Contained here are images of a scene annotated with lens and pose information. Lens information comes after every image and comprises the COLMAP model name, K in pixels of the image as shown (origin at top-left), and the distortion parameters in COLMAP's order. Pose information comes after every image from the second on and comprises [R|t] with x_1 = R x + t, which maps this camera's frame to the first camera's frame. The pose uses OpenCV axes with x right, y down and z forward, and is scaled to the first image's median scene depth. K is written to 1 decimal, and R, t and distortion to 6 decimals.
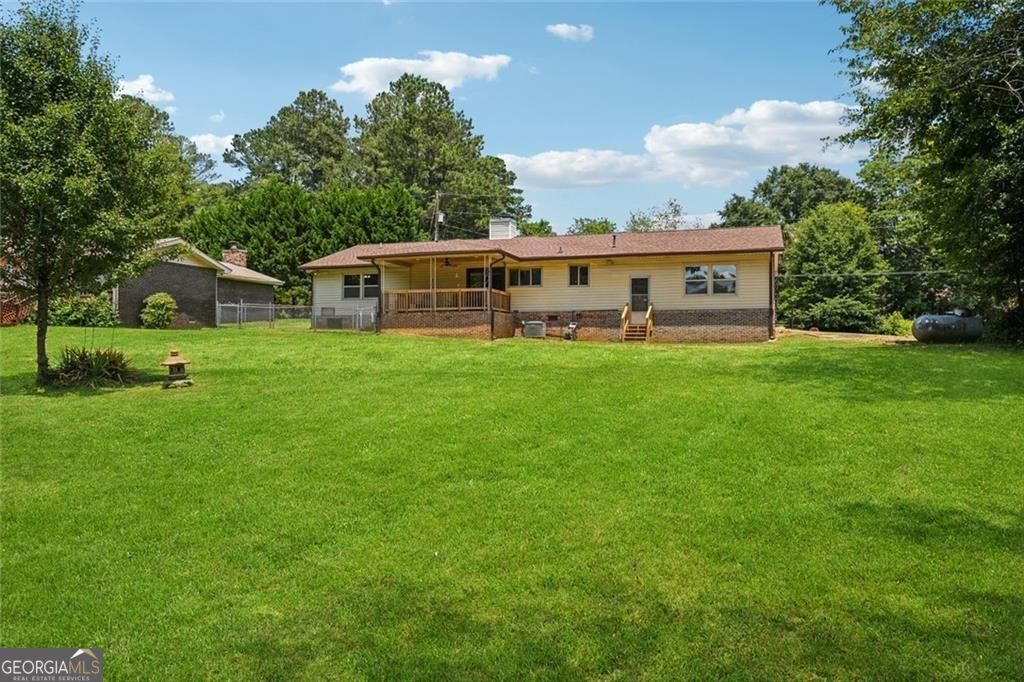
lens RADIAL K [[694.8, 0, 514.0], [0, 694.8, 308.8], [0, 0, 1]] dist [-0.000128, 0.001040]
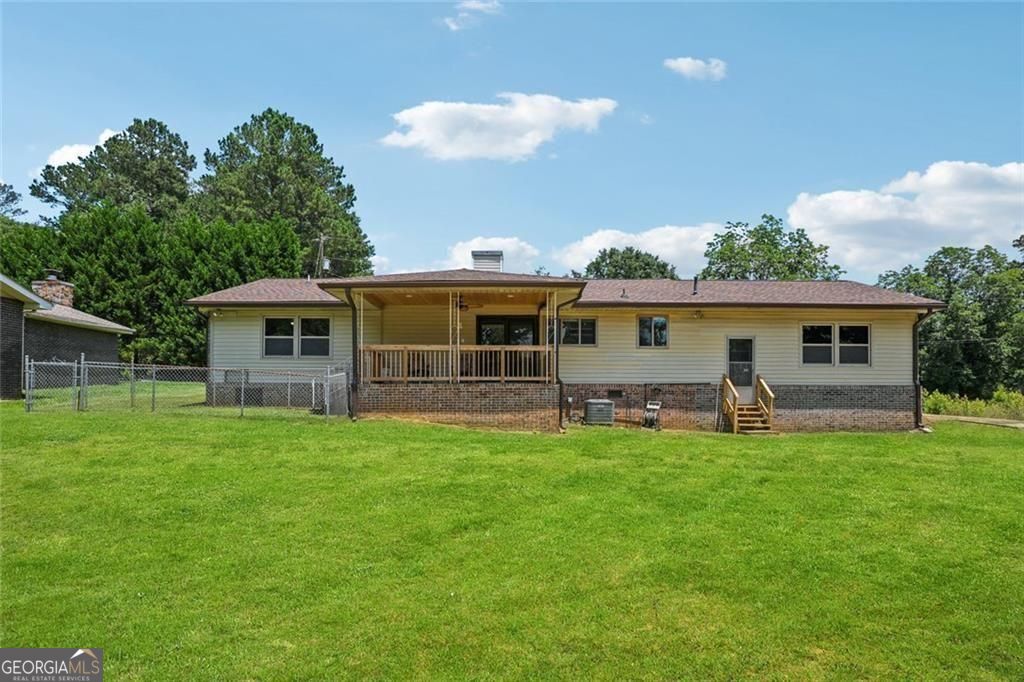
lens RADIAL K [[596.9, 0, 507.1], [0, 596.9, 383.0], [0, 0, 1]] dist [-0.044679, 0.034109]
pose [[0.958940, 0.014104, 0.283259, -0.107298], [-0.020585, 0.999590, 0.019916, -0.003413], [-0.282862, -0.024929, 0.958837, 0.247360]]
